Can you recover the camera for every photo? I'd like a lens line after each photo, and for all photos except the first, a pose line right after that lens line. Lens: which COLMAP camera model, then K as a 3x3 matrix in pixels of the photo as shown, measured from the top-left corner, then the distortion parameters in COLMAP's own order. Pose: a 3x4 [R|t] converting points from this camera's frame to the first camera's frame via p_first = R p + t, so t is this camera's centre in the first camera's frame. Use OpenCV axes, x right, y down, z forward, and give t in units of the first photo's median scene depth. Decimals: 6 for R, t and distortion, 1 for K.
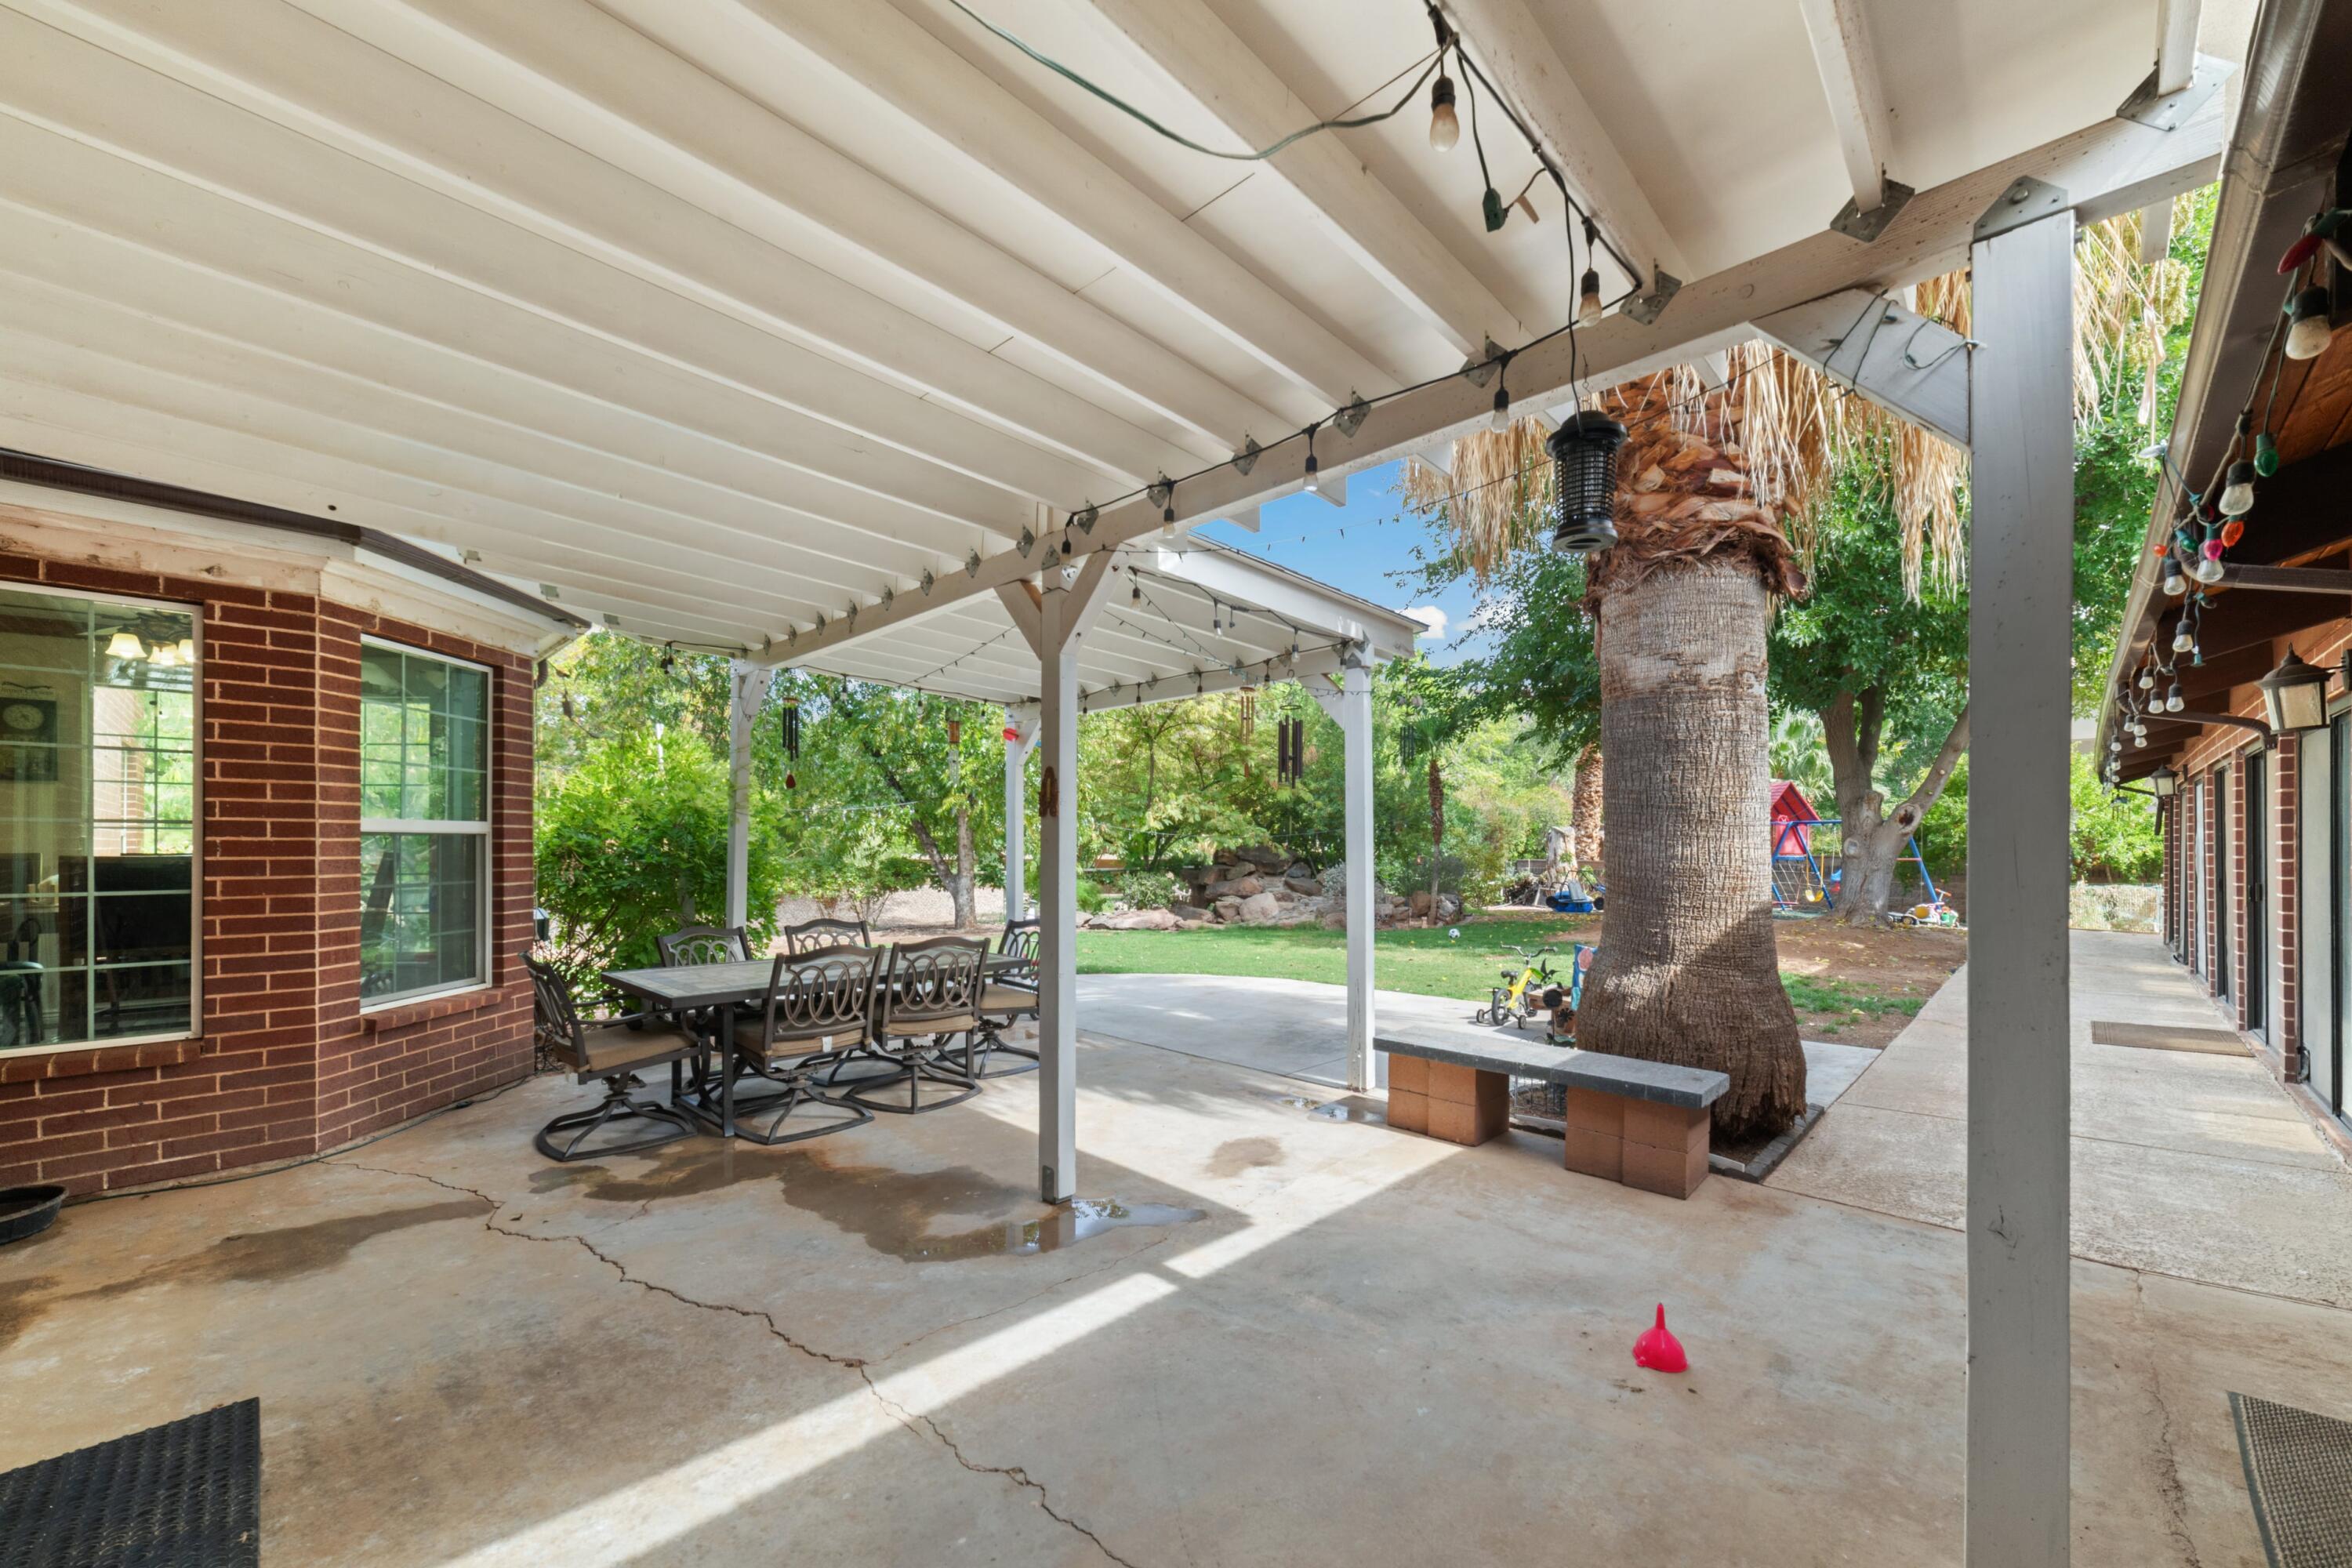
lens RADIAL K [[907.0, 0, 1176.4], [0, 907.0, 812.0], [0, 0, 1]] dist [-0.001284, -0.000155]
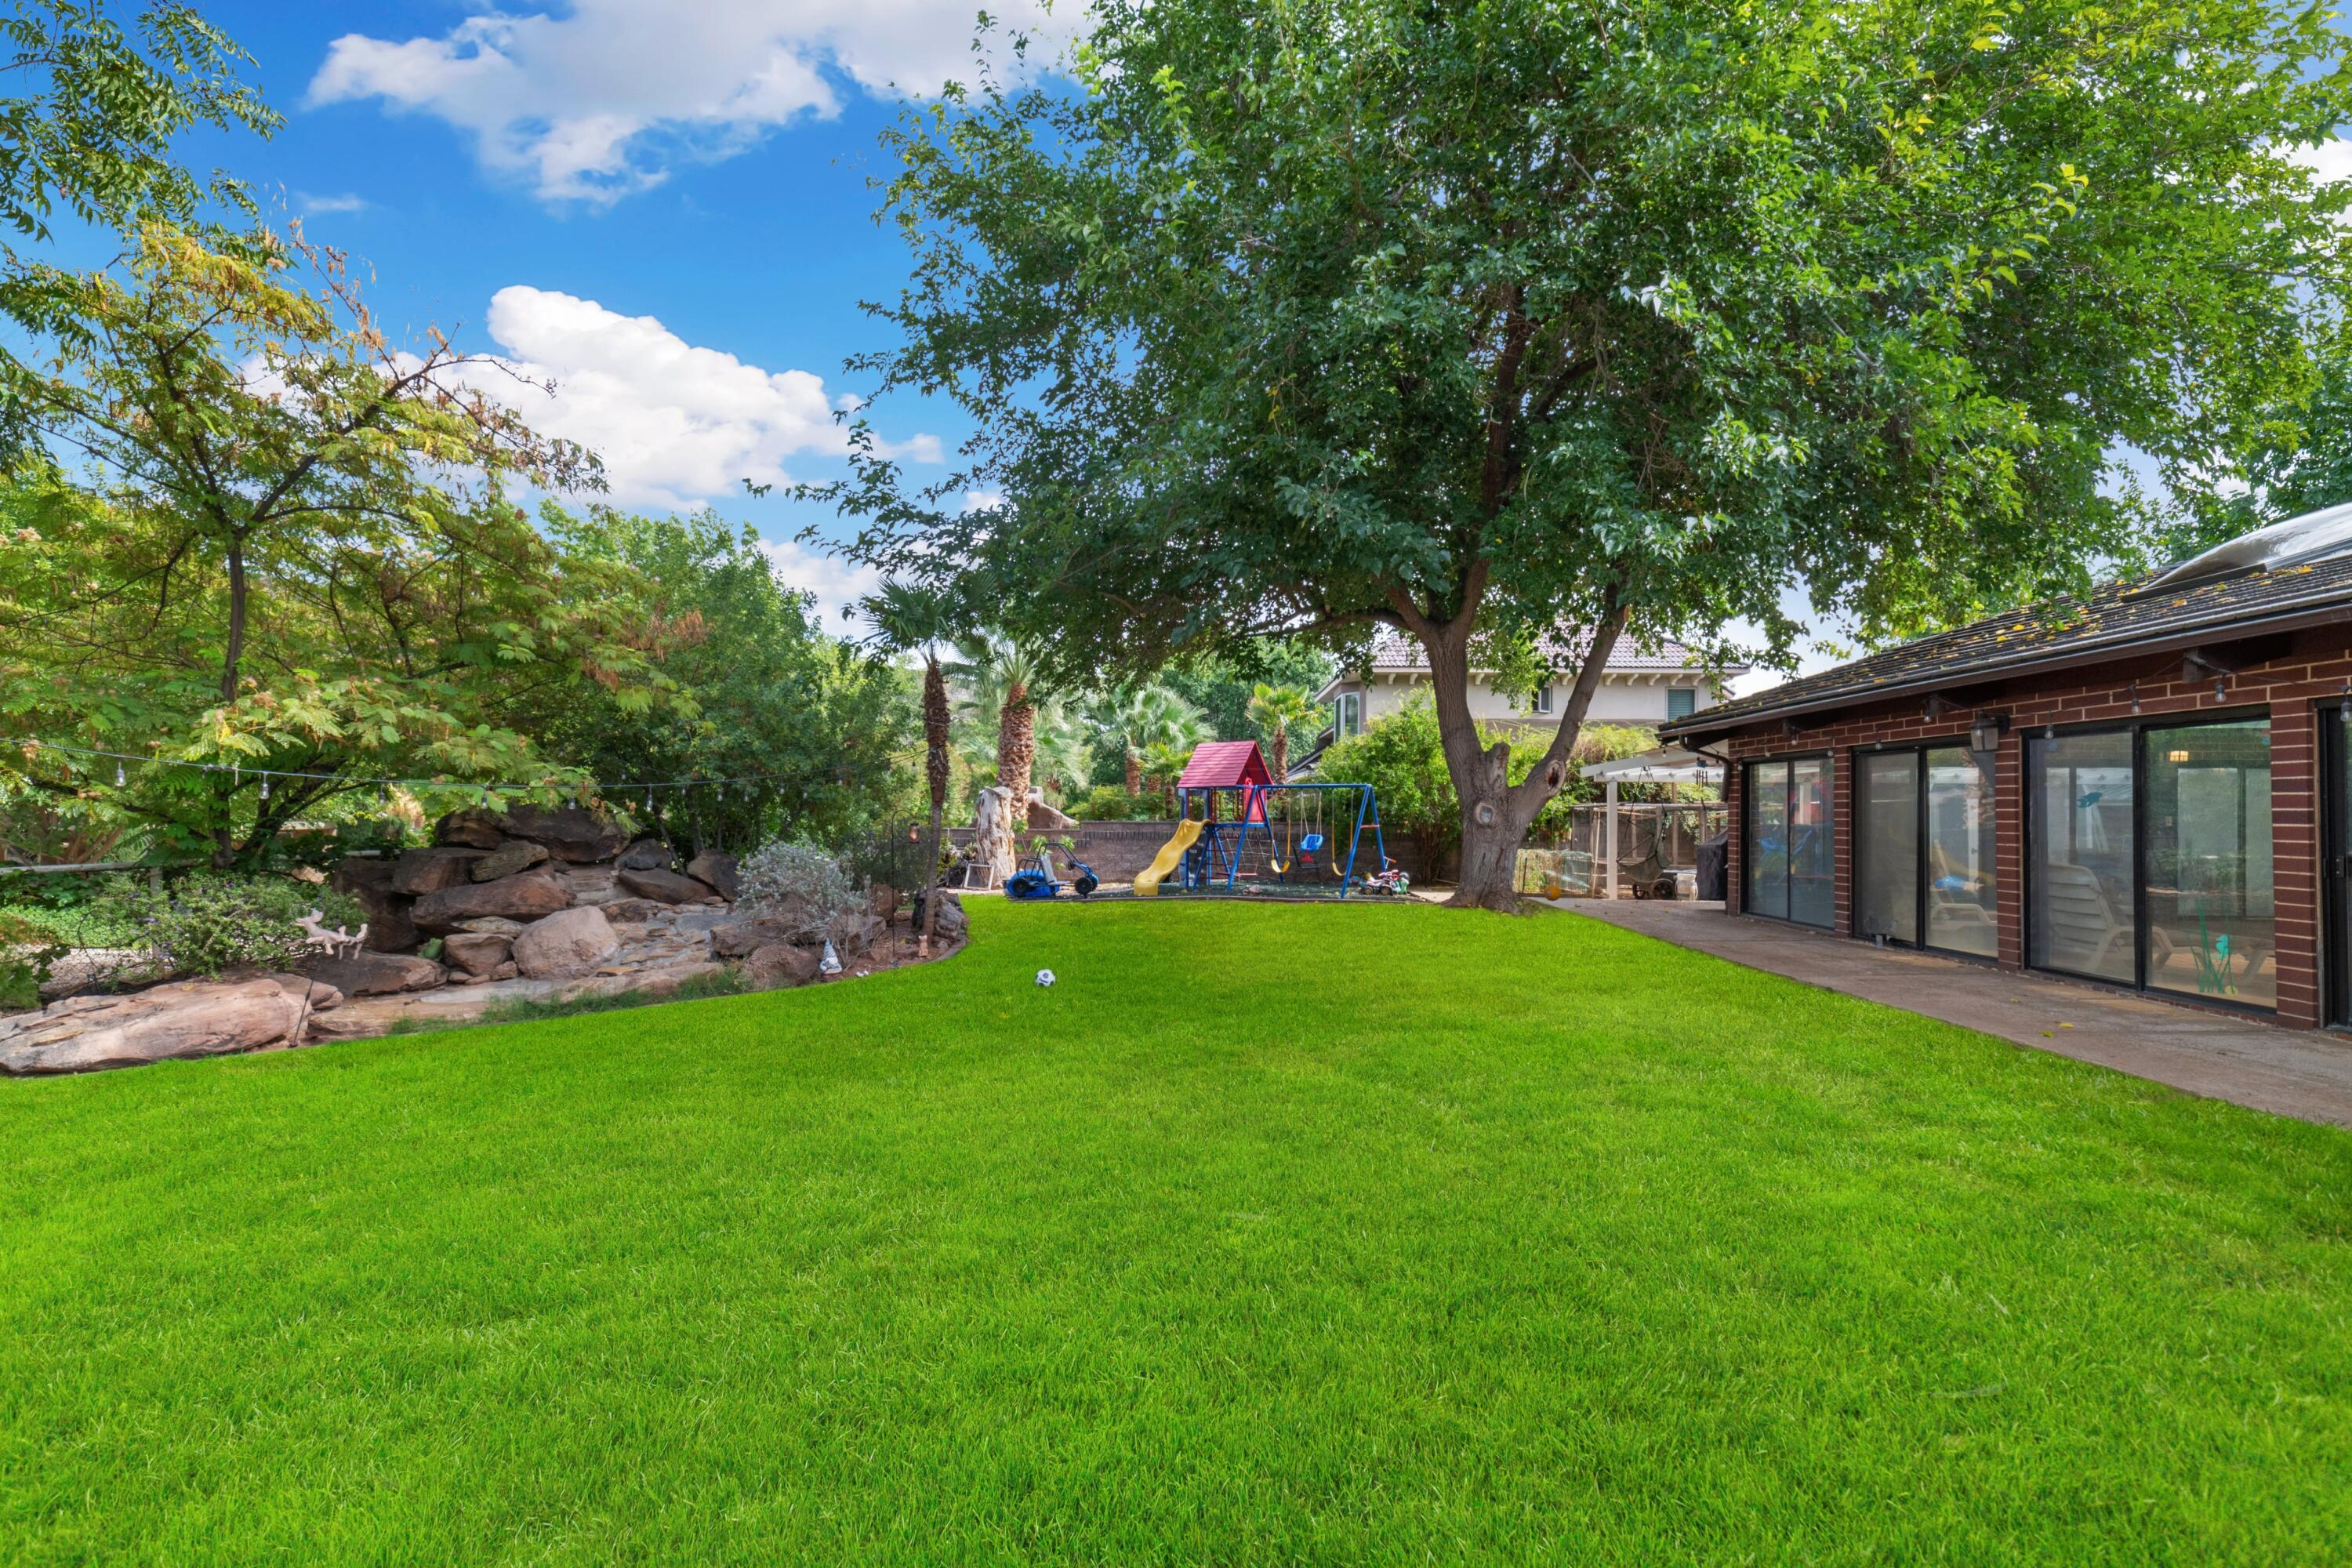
lens RADIAL K [[907.0, 0, 1176.4], [0, 907.0, 812.0], [0, 0, 1]] dist [-0.001284, -0.000155]
pose [[0.735831, 0.004505, 0.677150, 0.007087], [-0.029945, 0.999216, 0.025893, 0.018755], [-0.676503, -0.039330, 0.735389, 0.447564]]
